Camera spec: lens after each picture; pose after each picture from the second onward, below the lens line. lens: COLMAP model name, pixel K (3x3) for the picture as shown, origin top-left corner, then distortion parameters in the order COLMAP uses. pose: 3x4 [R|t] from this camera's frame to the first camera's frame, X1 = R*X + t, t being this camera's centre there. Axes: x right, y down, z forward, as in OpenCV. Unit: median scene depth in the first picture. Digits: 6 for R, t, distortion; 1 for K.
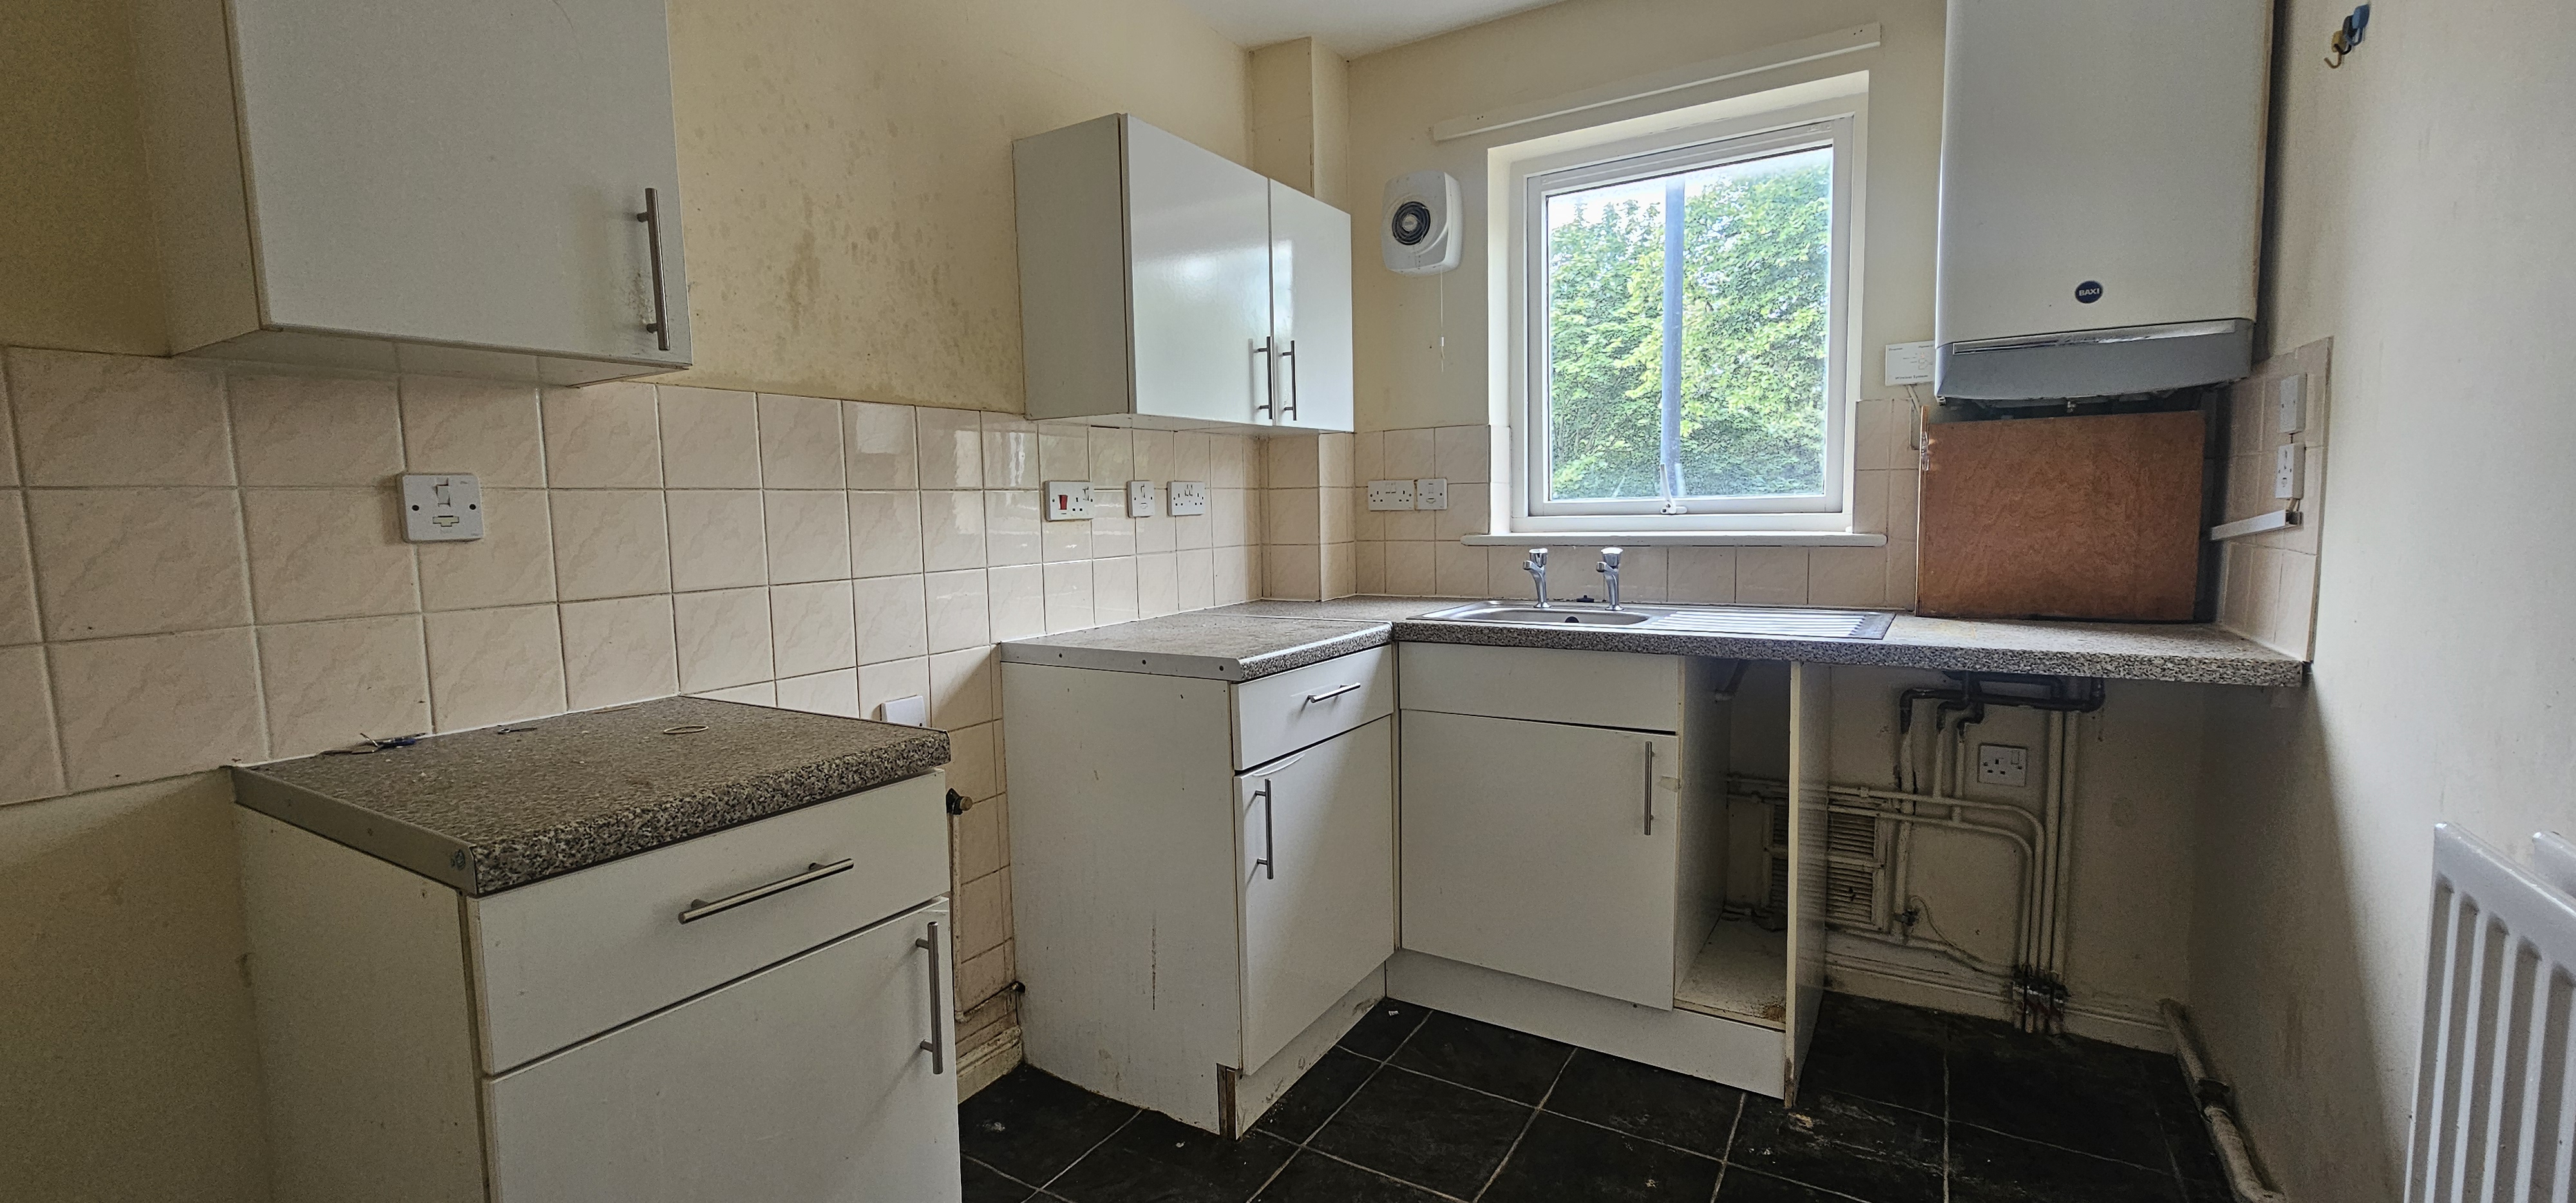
lens RADIAL K [[1050.5, 0, 1279.5], [0, 1050.5, 601.9], [0, 0, 1]] dist [-0.000194, 0.000077]
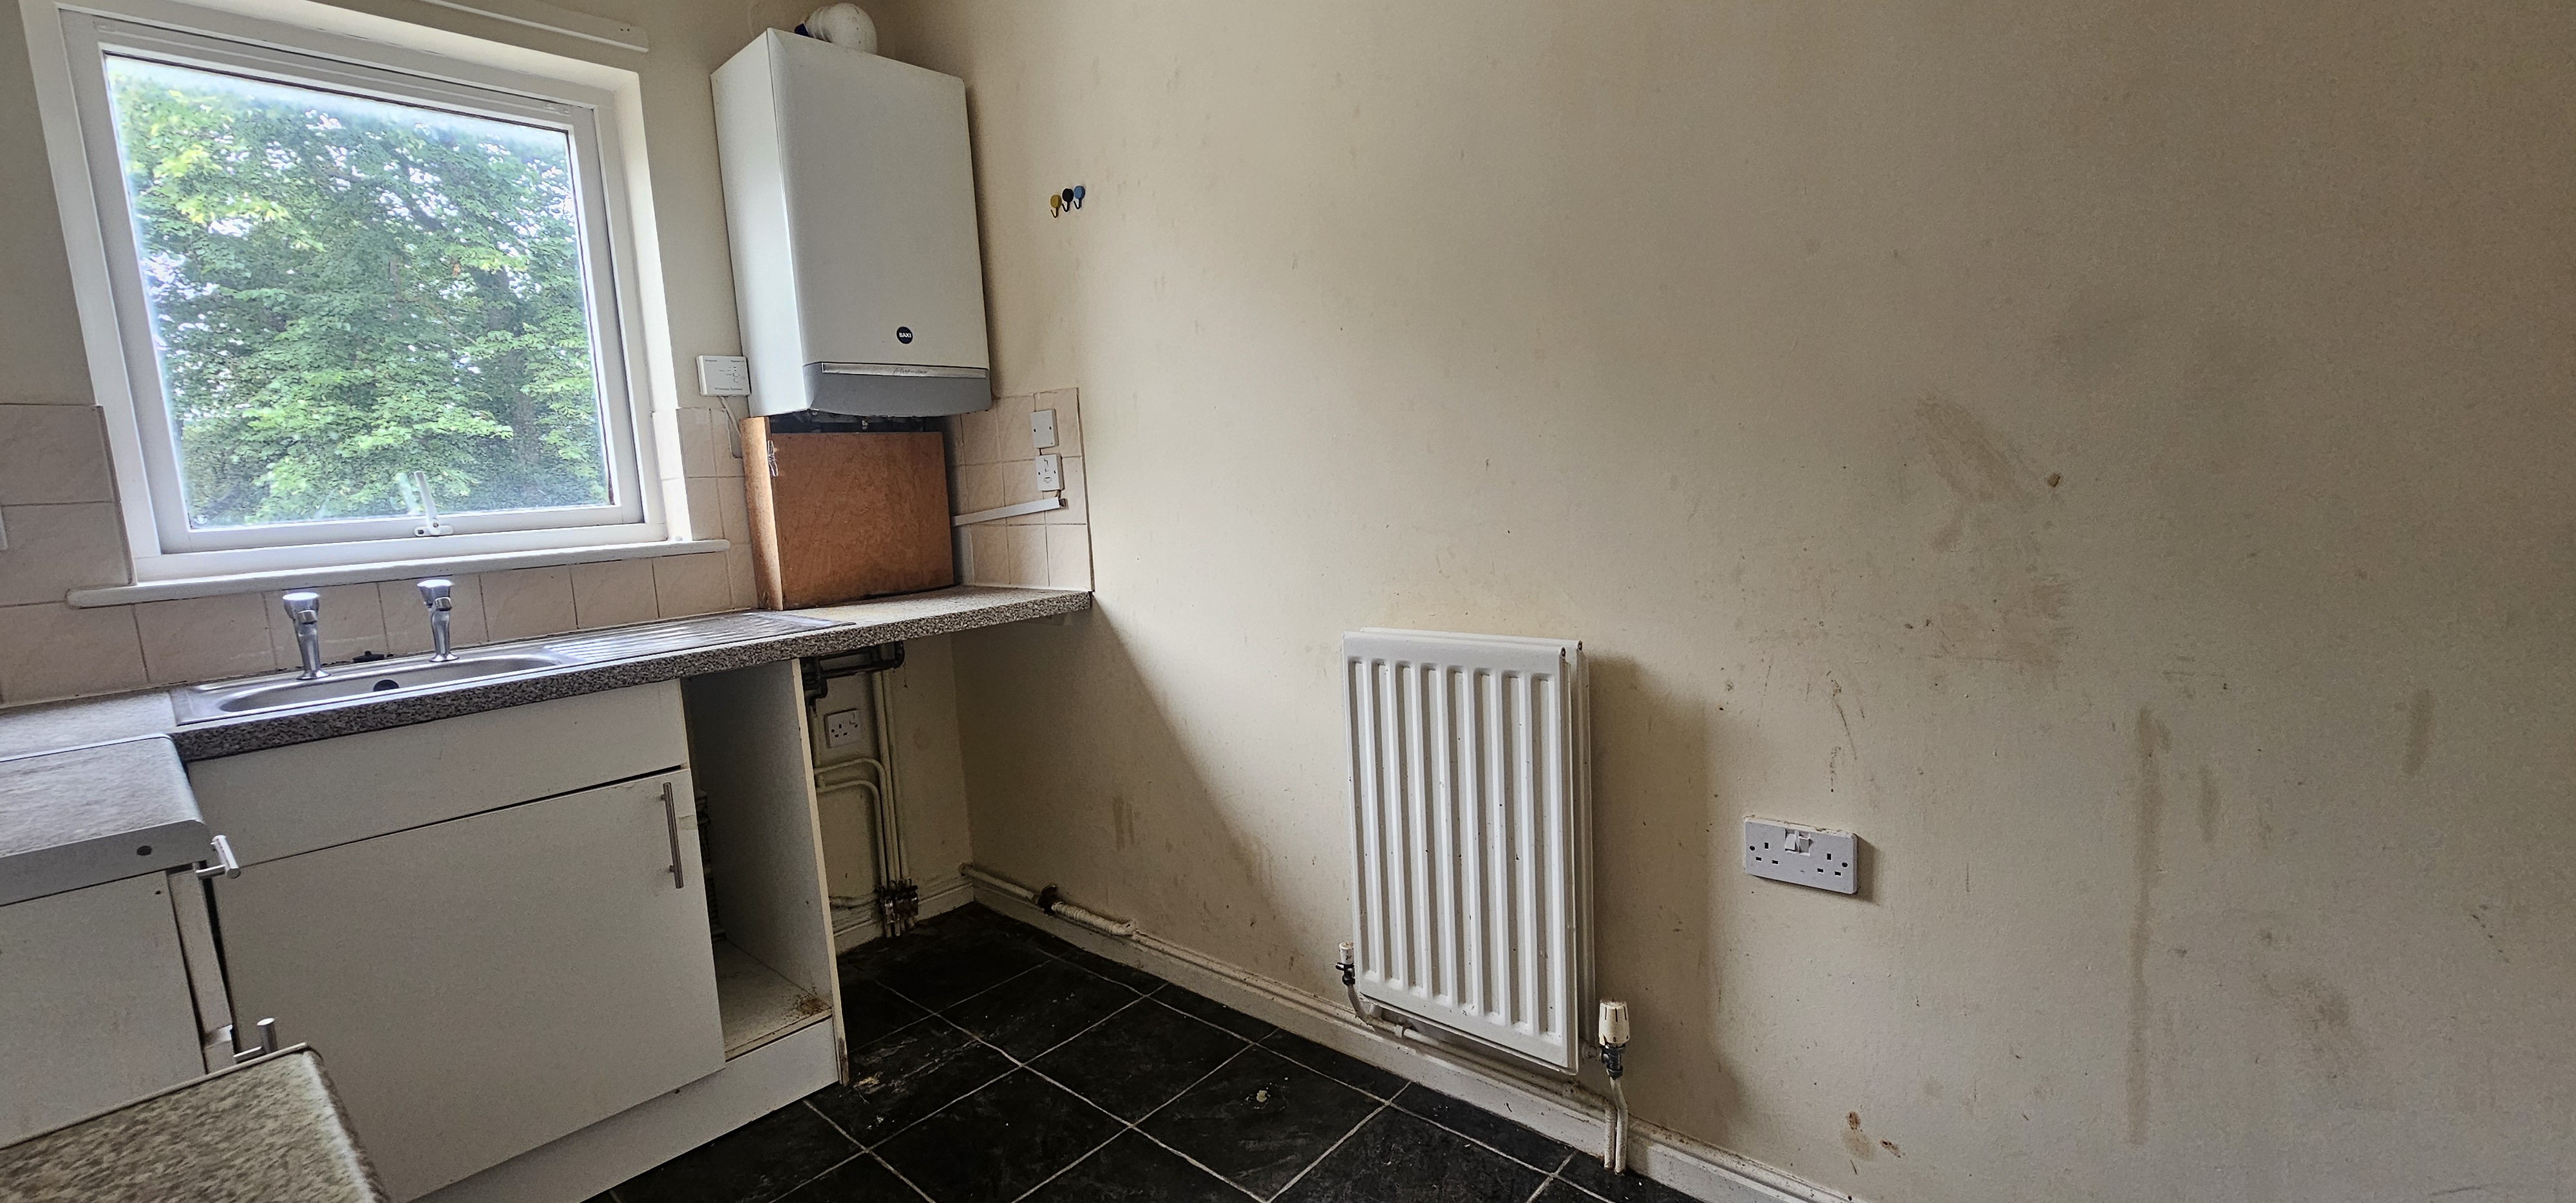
lens RADIAL K [[1050.5, 0, 1279.5], [0, 1050.5, 601.9], [0, 0, 1]] dist [-0.000194, 0.000077]
pose [[0.167636, -0.112042, 0.979462, -0.370225], [0.139942, 0.986165, 0.088858, -0.019785], [-0.975866, 0.122172, 0.180996, 0.301589]]
